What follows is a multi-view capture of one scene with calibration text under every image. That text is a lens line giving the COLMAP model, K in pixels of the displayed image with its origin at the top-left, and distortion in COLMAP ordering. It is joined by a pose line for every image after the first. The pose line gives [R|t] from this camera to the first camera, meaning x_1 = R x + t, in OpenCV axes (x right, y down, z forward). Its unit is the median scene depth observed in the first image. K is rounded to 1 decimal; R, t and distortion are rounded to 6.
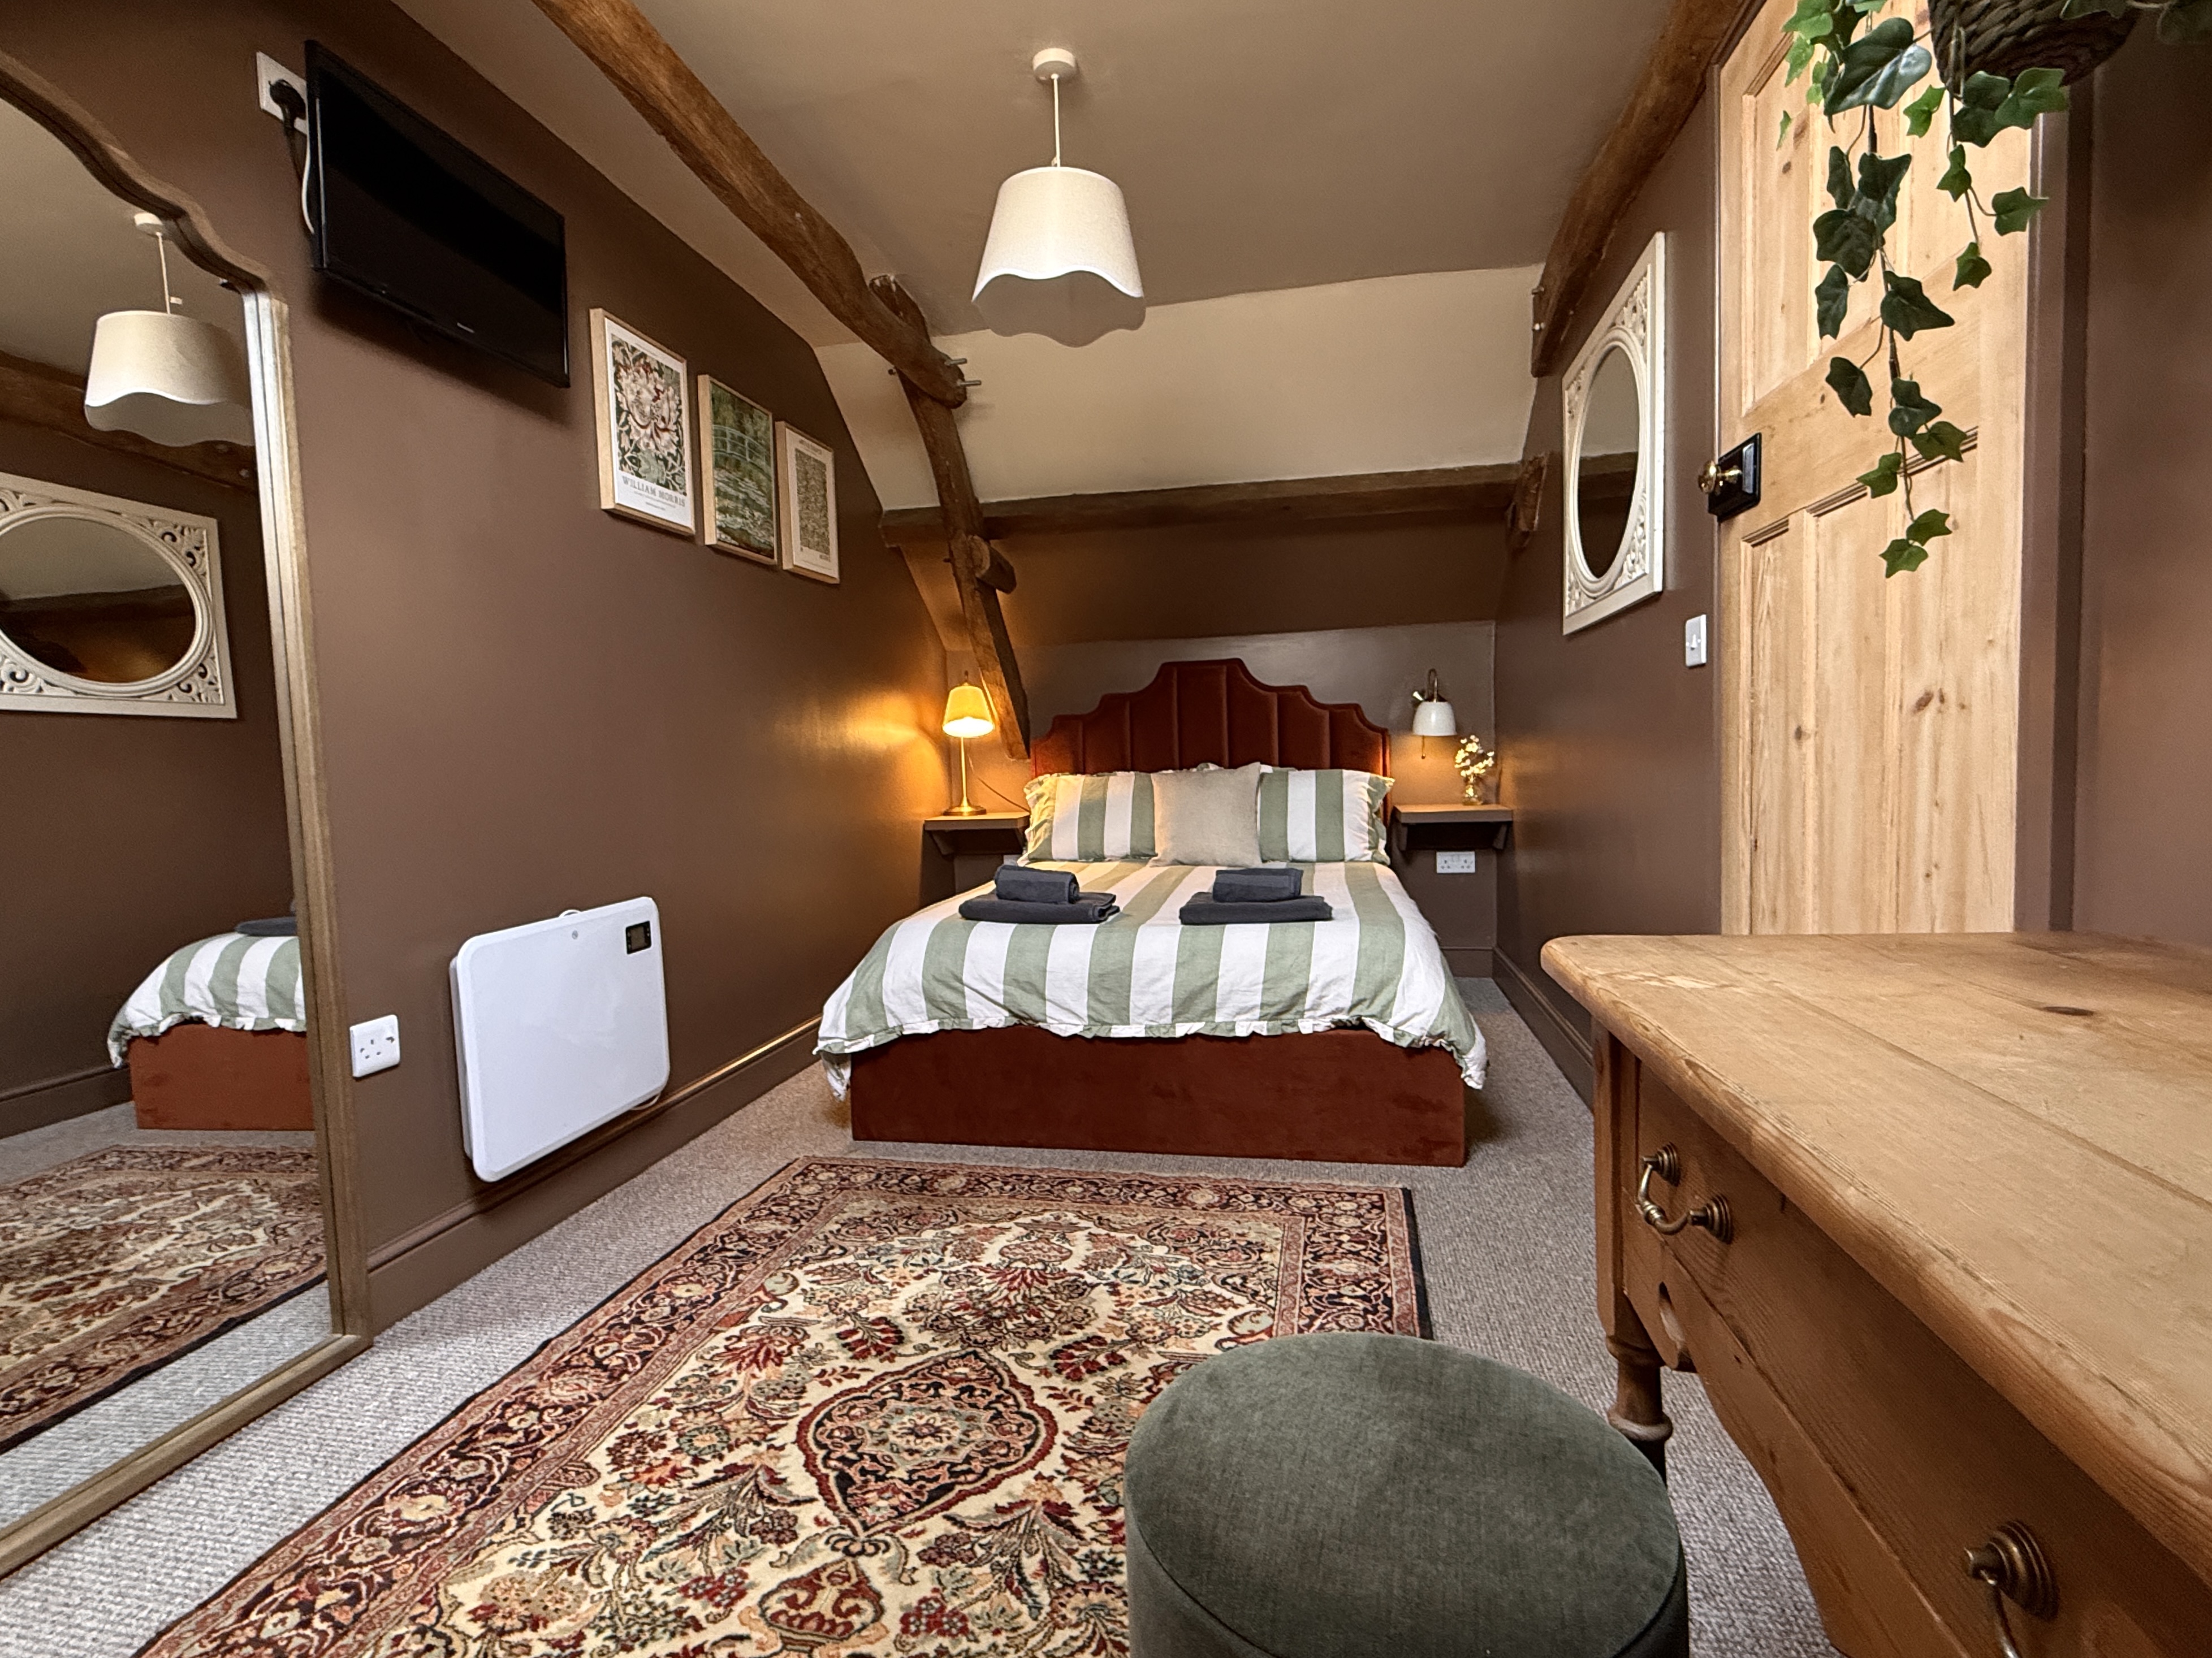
lens RADIAL K [[1091.7, 0, 1106.0], [0, 1091.7, 829.0], [0, 0, 1]] dist [0.000165, 0.000071]
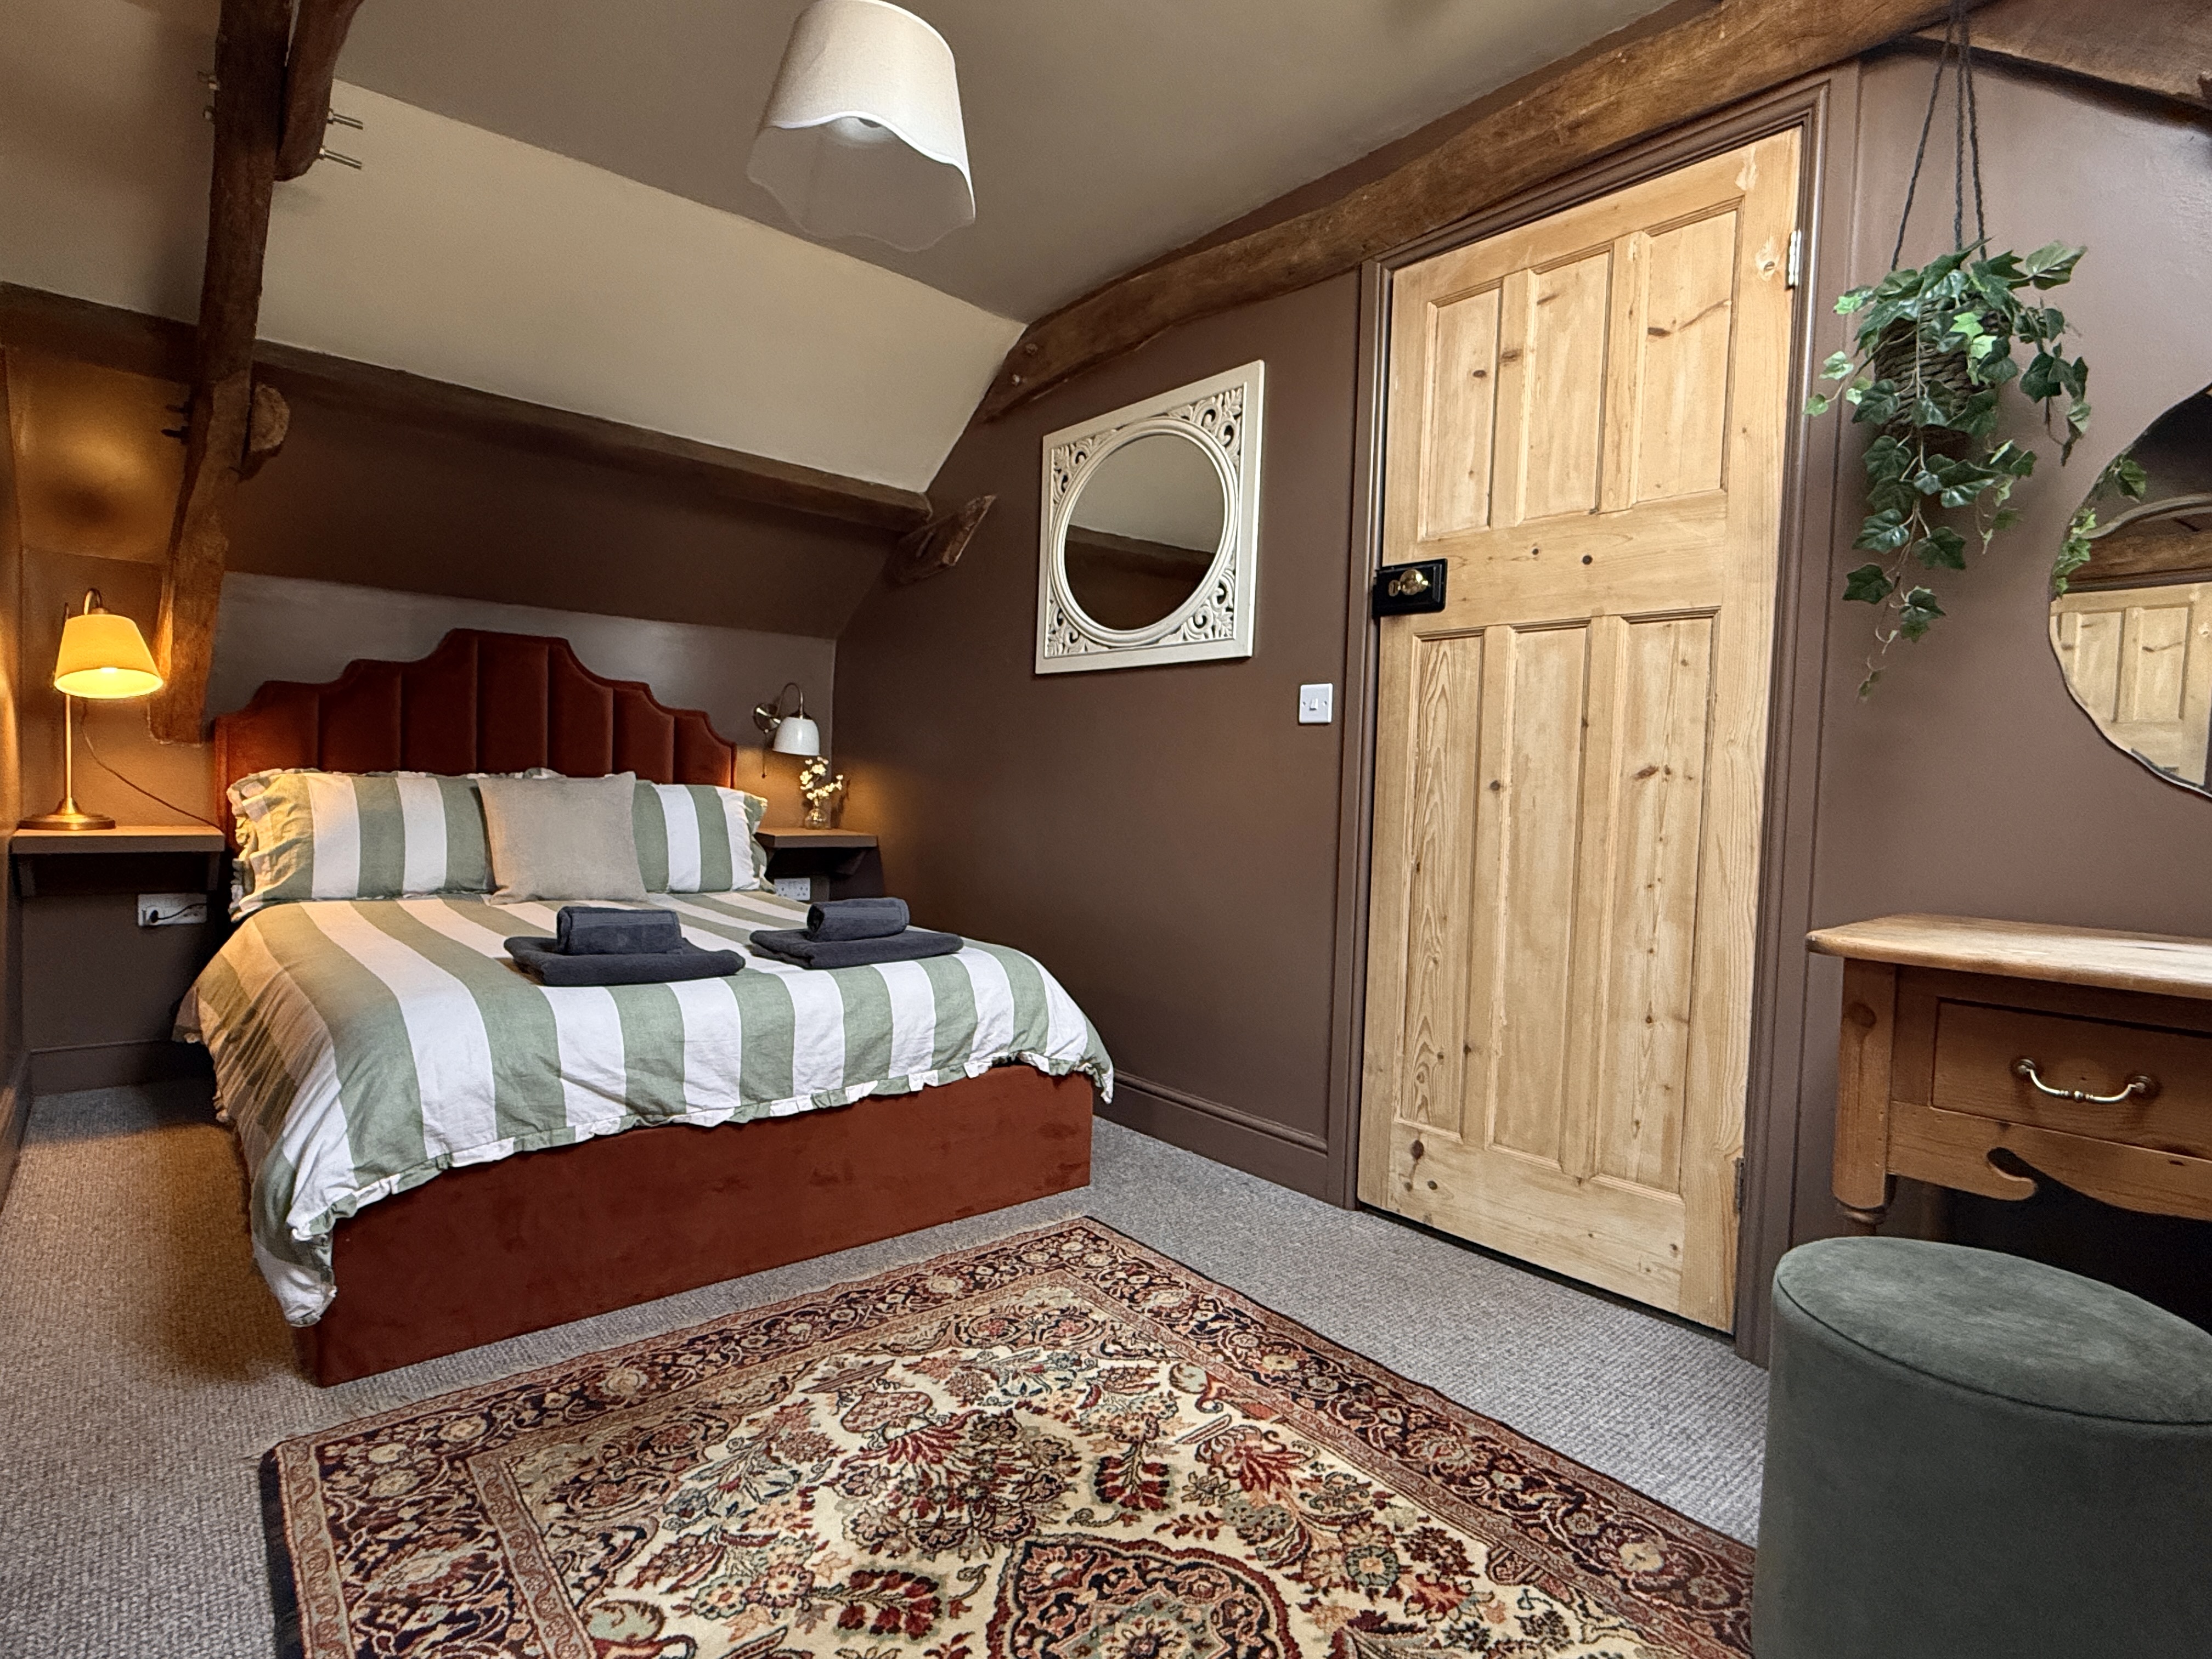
lens RADIAL K [[1132.0, 0, 1106.0], [0, 1132.0, 829.5], [0, 0, 1]] dist [0.003221, 0.001115]
pose [[0.612594, 0.019961, 0.790146, -0.632903], [-0.002787, 0.999729, -0.023096, 0.001146], [-0.790393, 0.011946, 0.612483, 0.412135]]
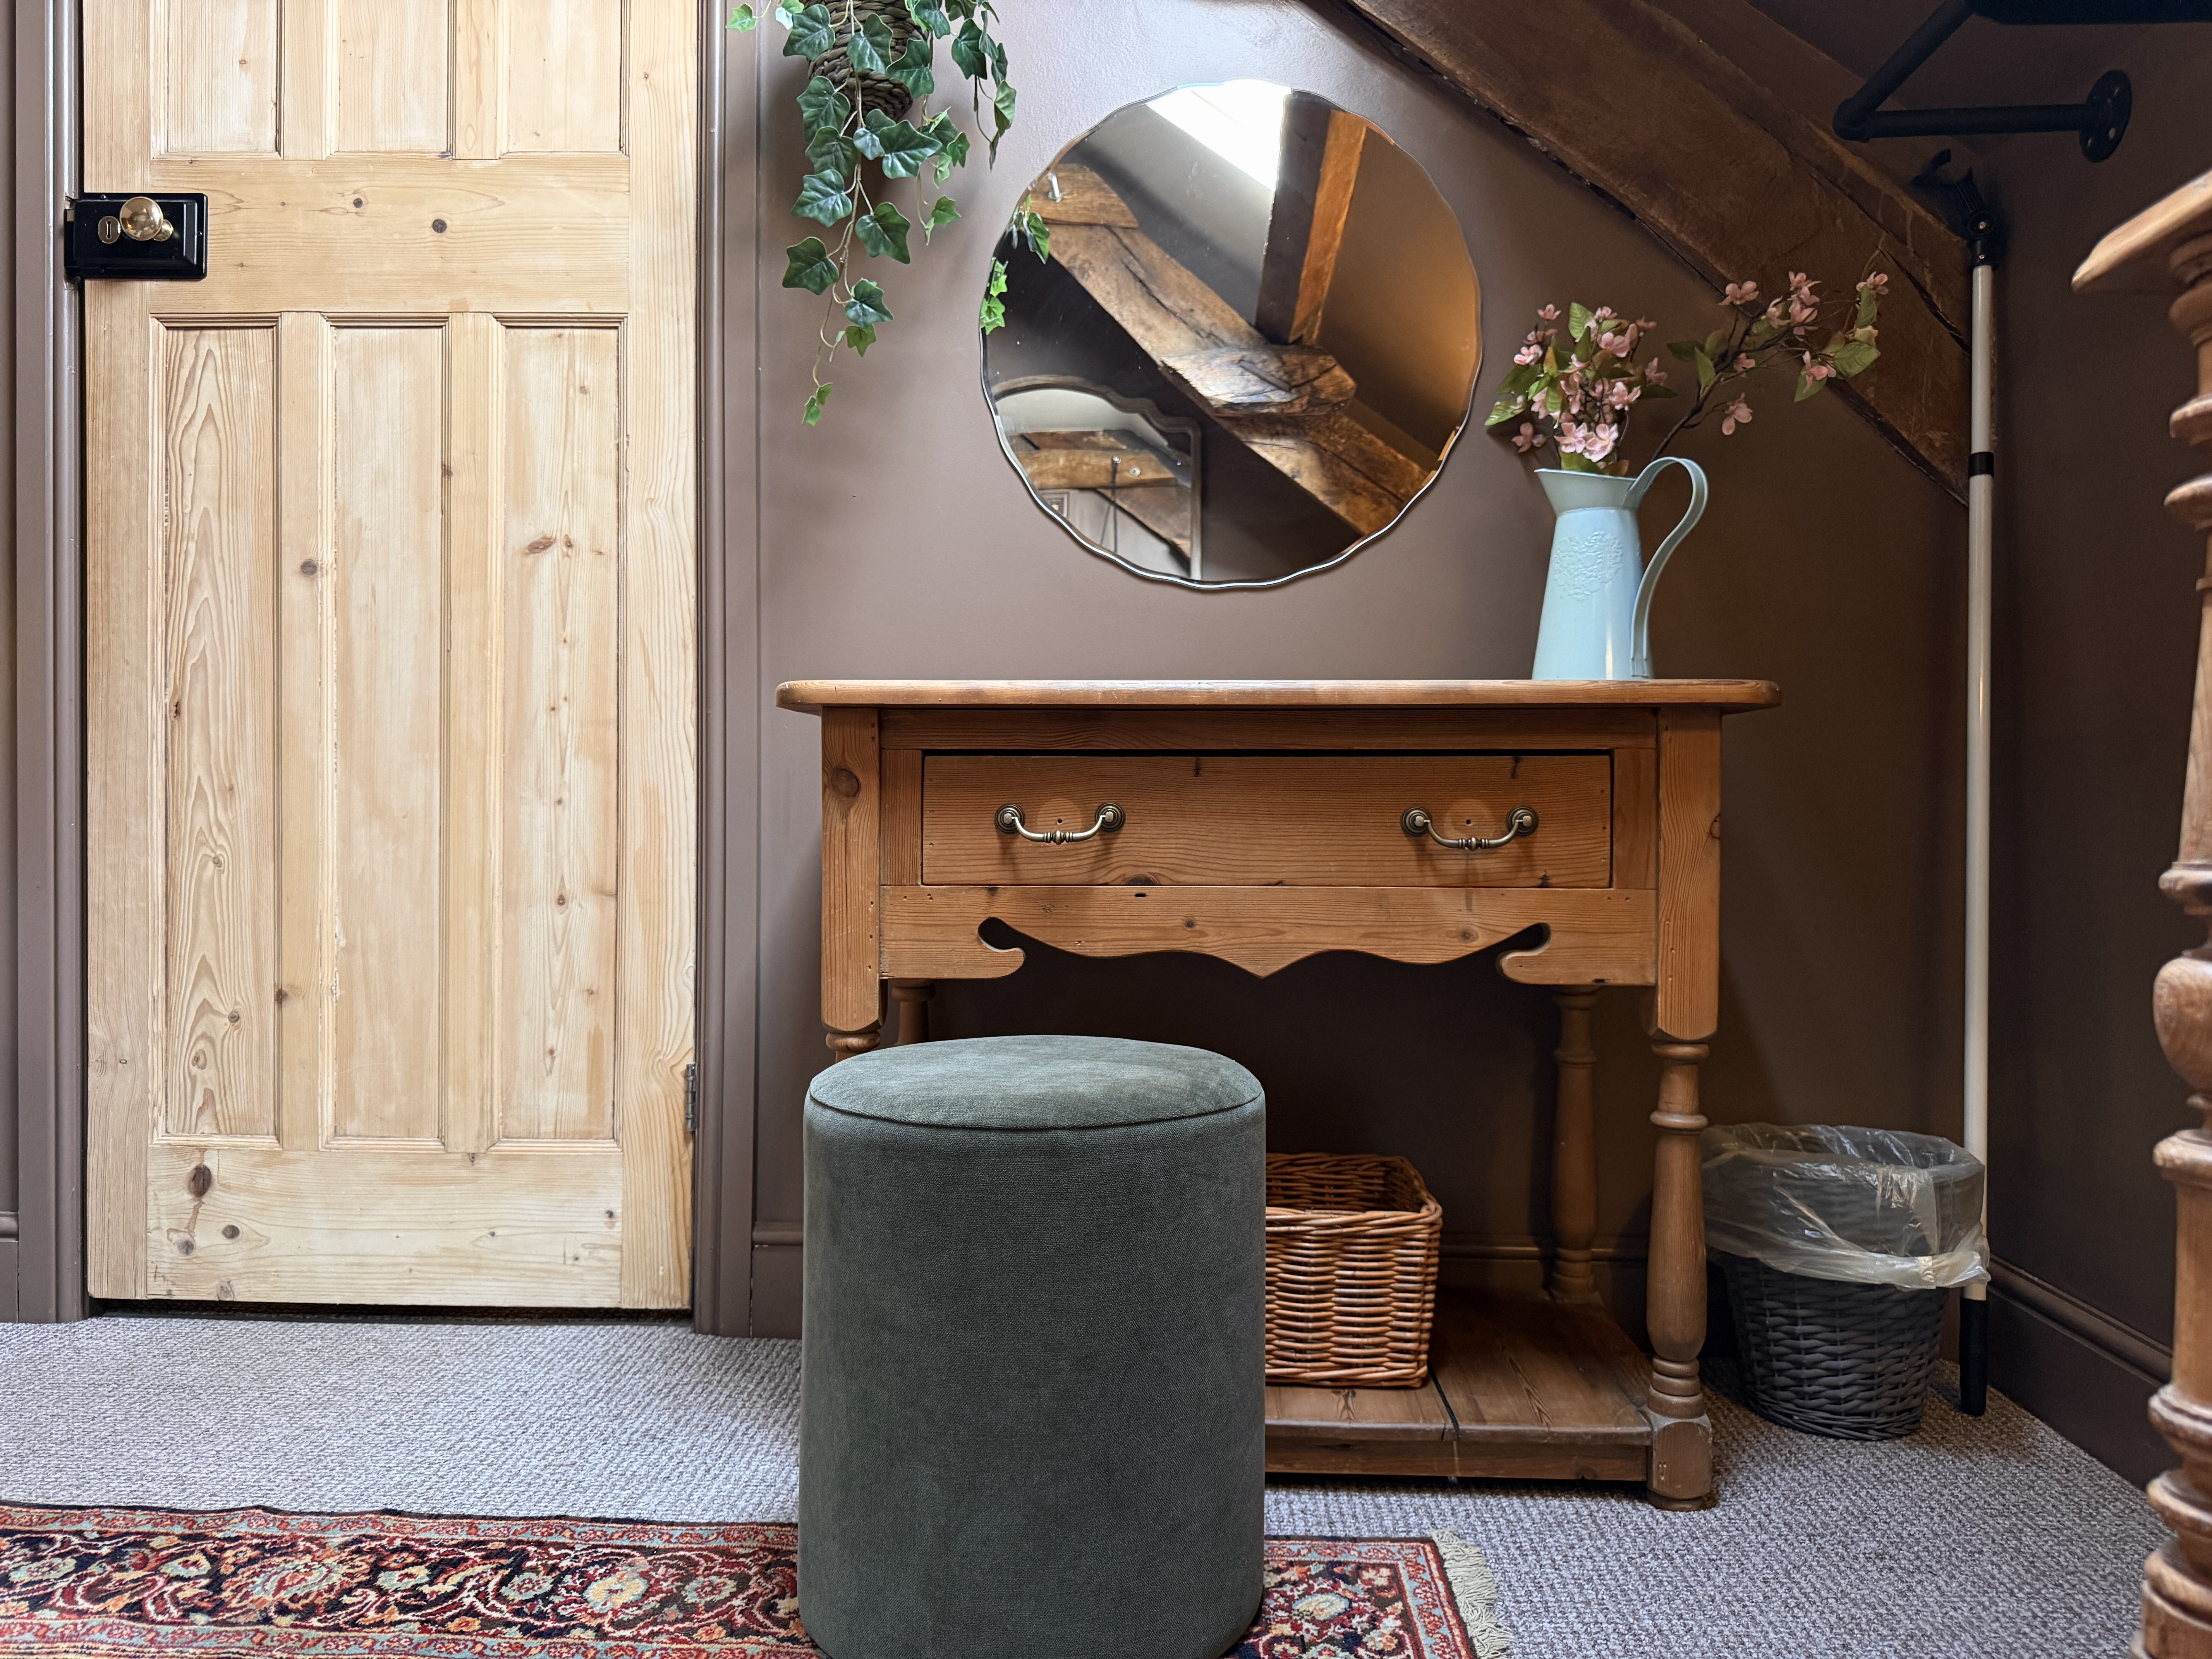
lens RADIAL K [[1573.2, 0, 1106.0], [0, 1573.2, 829.5], [0, 0, 1]] dist [-0.004356, -0.002056]
pose [[-0.156962, 0.019703, 0.987408, -0.551277], [0.061044, 0.998083, -0.010212, 0.136549], [-0.985716, 0.058672, -0.157864, 0.469195]]
